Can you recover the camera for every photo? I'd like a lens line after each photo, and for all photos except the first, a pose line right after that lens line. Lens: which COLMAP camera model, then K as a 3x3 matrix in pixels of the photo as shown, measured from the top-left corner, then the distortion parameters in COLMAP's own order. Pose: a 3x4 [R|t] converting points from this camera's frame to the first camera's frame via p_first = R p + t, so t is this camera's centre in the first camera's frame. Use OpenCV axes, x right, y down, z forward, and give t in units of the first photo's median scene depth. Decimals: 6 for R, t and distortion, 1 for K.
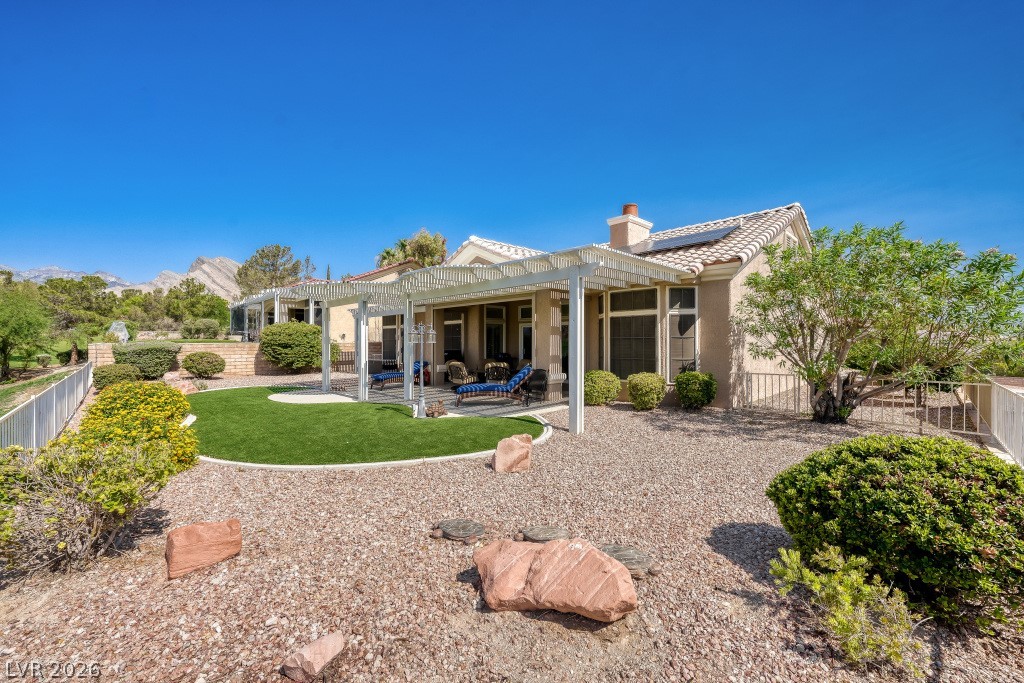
lens RADIAL K [[404.5, 0, 514.7], [0, 404.5, 340.3], [0, 0, 1]] dist [-0.018336, 0.005789]
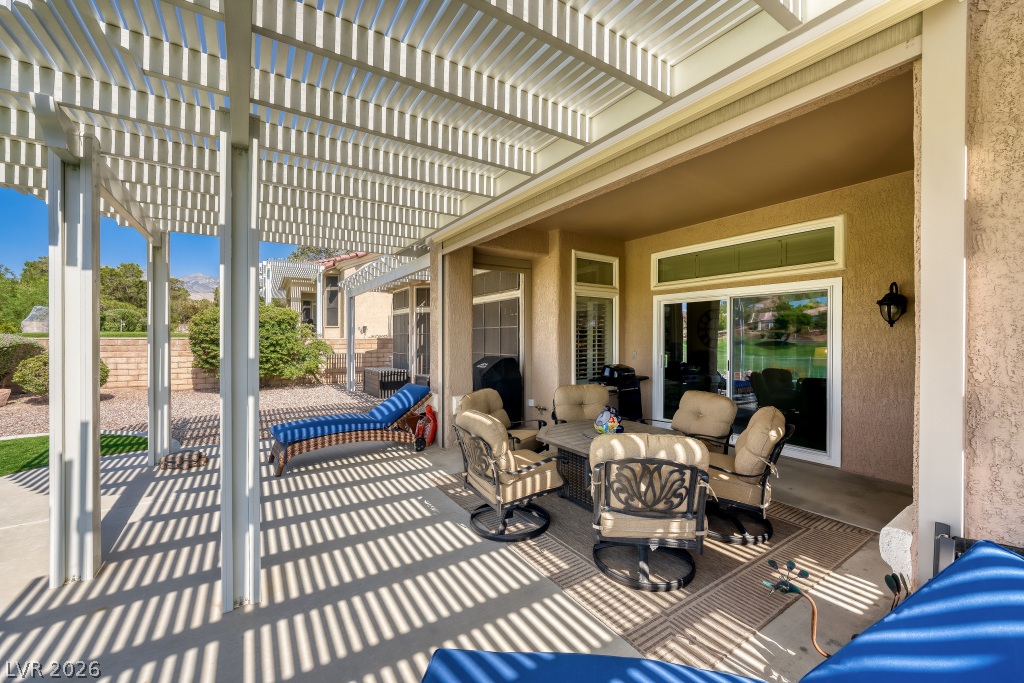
lens RADIAL K [[404.5, 0, 512.4], [0, 404.5, 339.4], [0, 0, 1]] dist [-0.018336, 0.005789]
pose [[0.982221, 0.006543, -0.187615, -0.054232], [-0.005616, 0.999969, 0.005470, 0.003016], [0.187645, -0.004319, 0.982227, 0.553740]]
